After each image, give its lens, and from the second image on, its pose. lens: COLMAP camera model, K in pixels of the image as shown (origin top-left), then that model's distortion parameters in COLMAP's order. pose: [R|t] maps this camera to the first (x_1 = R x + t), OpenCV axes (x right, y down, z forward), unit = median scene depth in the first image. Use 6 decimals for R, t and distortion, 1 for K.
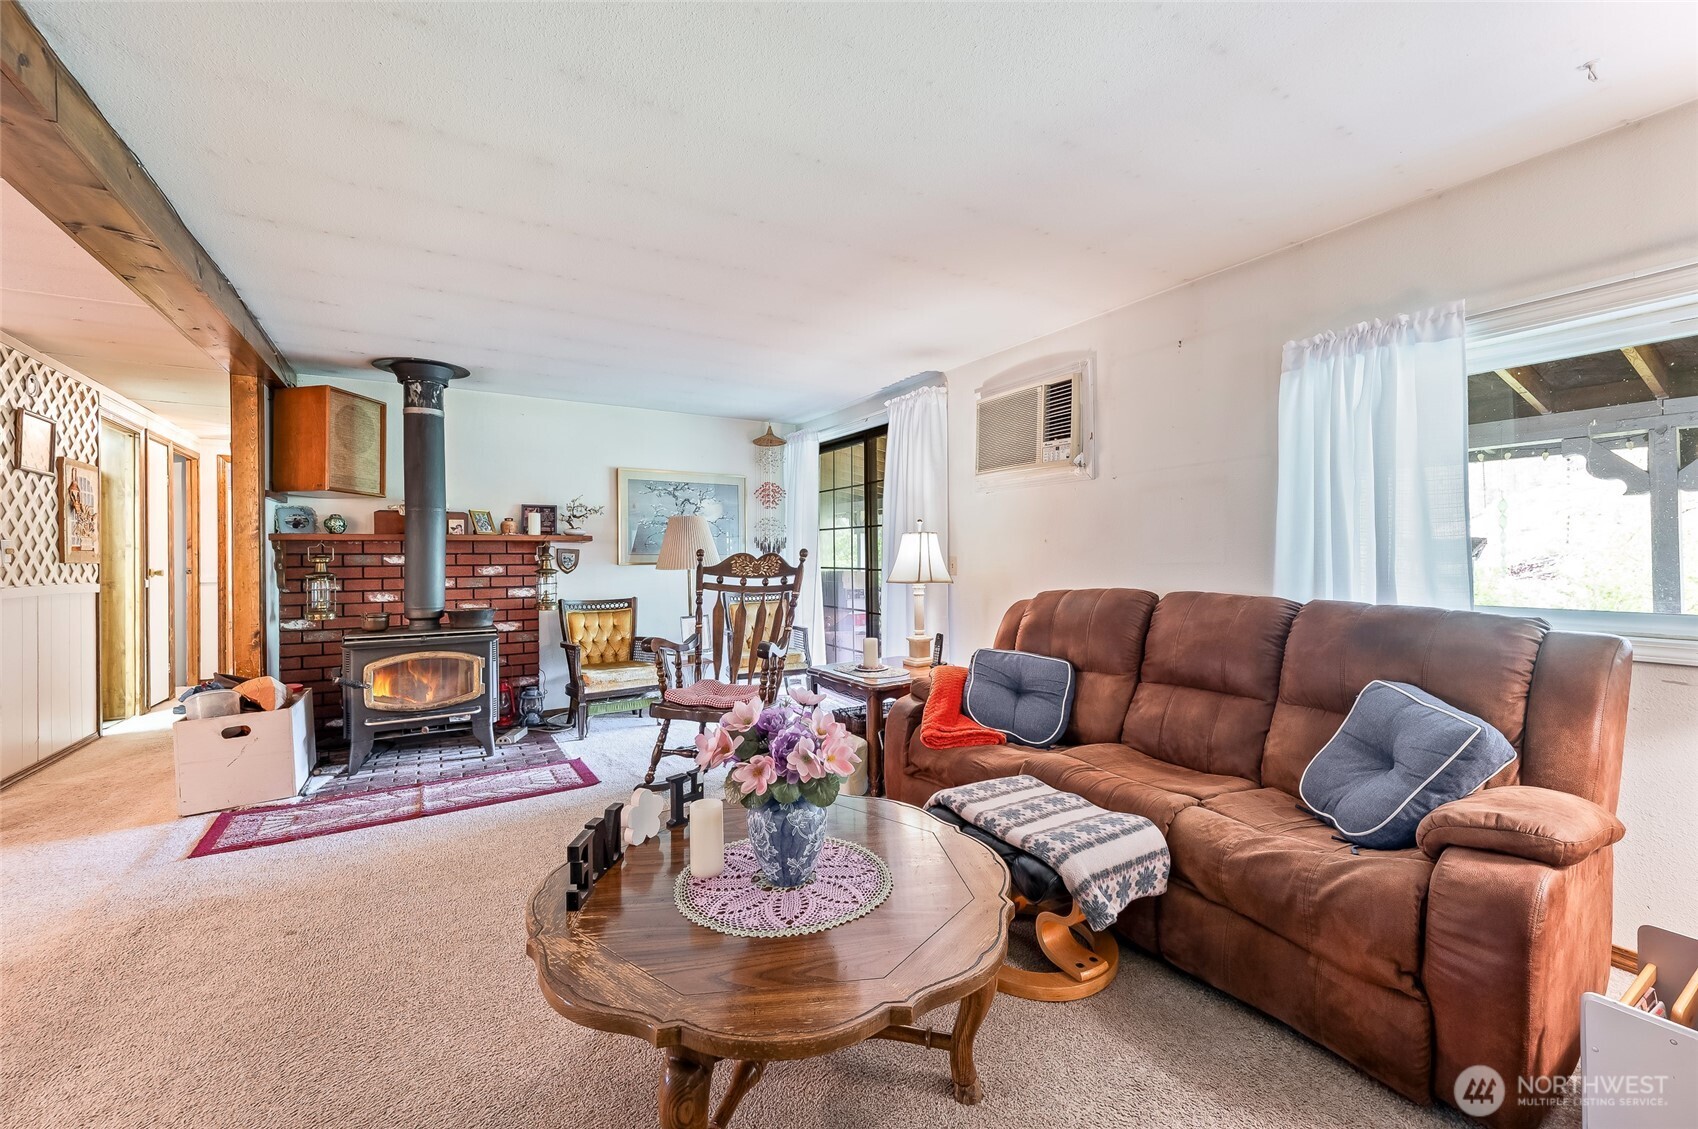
lens RADIAL K [[677.0, 0, 851.6], [0, 677.0, 560.7], [0, 0, 1]] dist [0.001217, -0.000292]
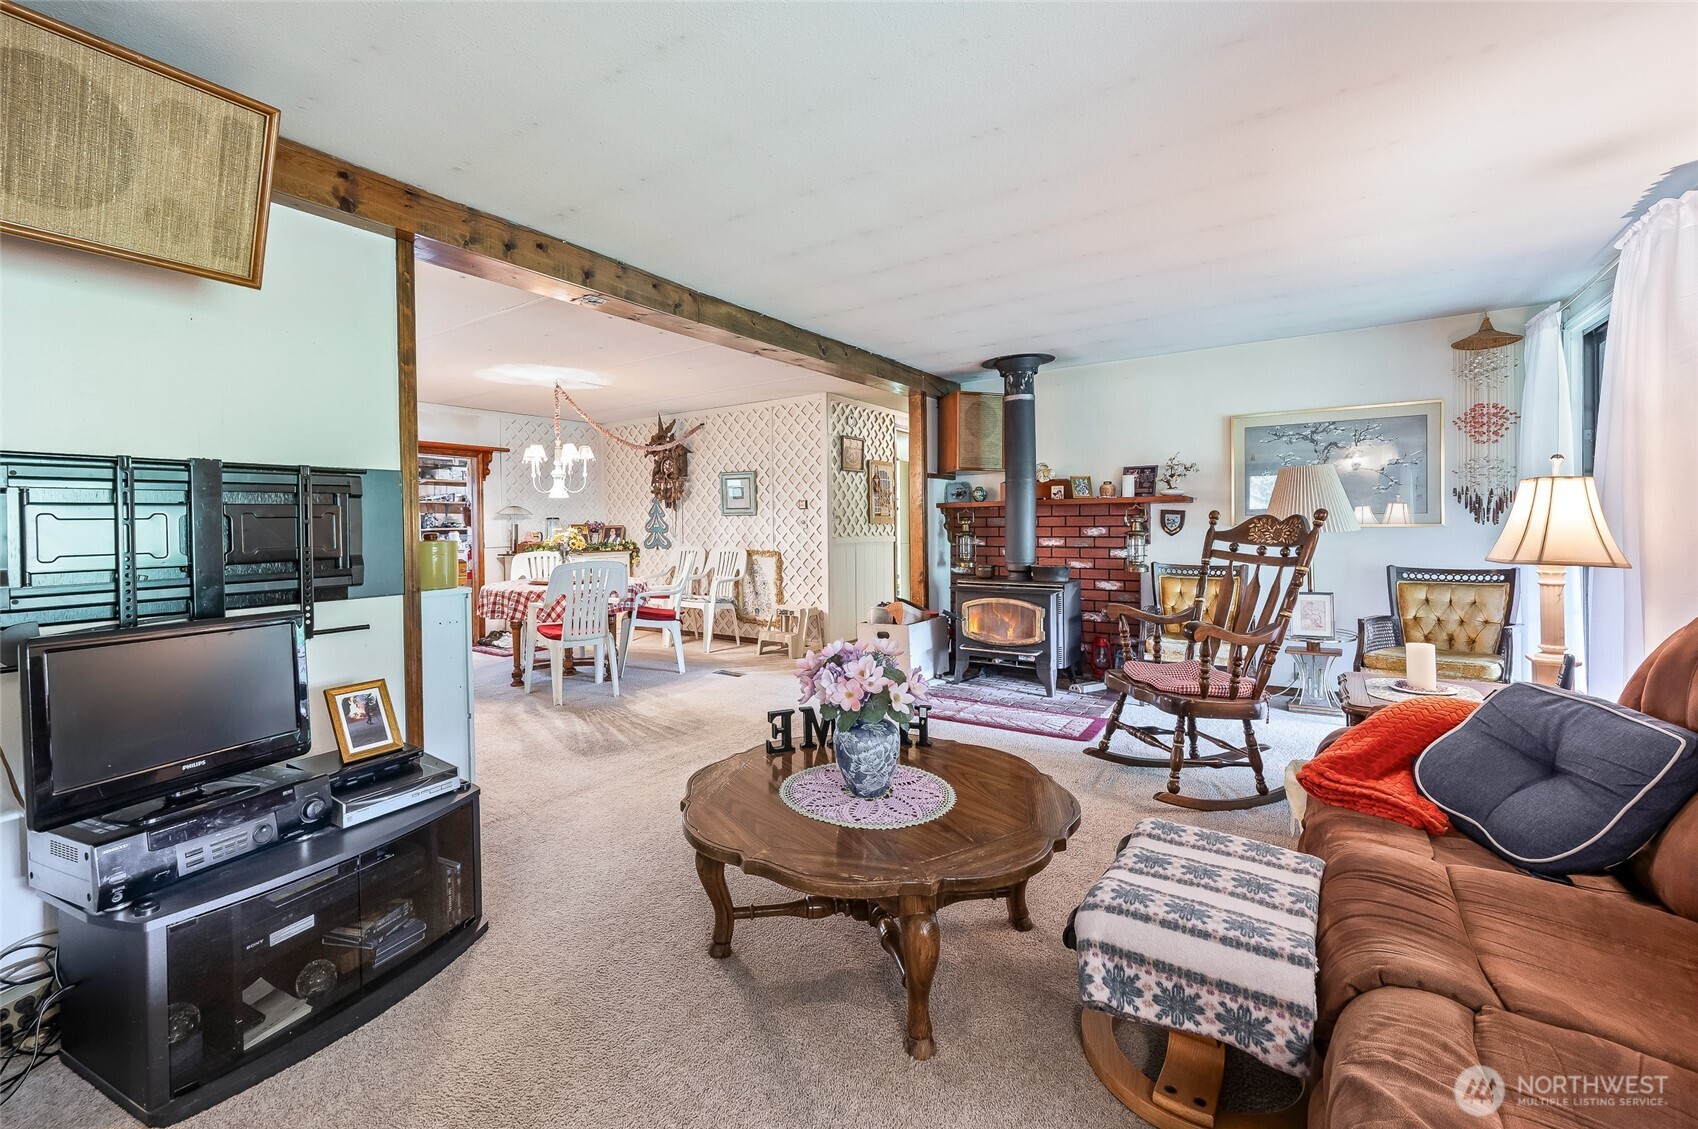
lens RADIAL K [[711.5, 0, 776.0], [0, 711.5, 527.7], [0, 0, 1]] dist [-0.003983, -0.000010]
pose [[0.369336, 0.009184, -0.929250, 0.387234], [0.003714, 0.999929, 0.011359, -0.007287], [0.929288, -0.007647, 0.369276, 0.144568]]
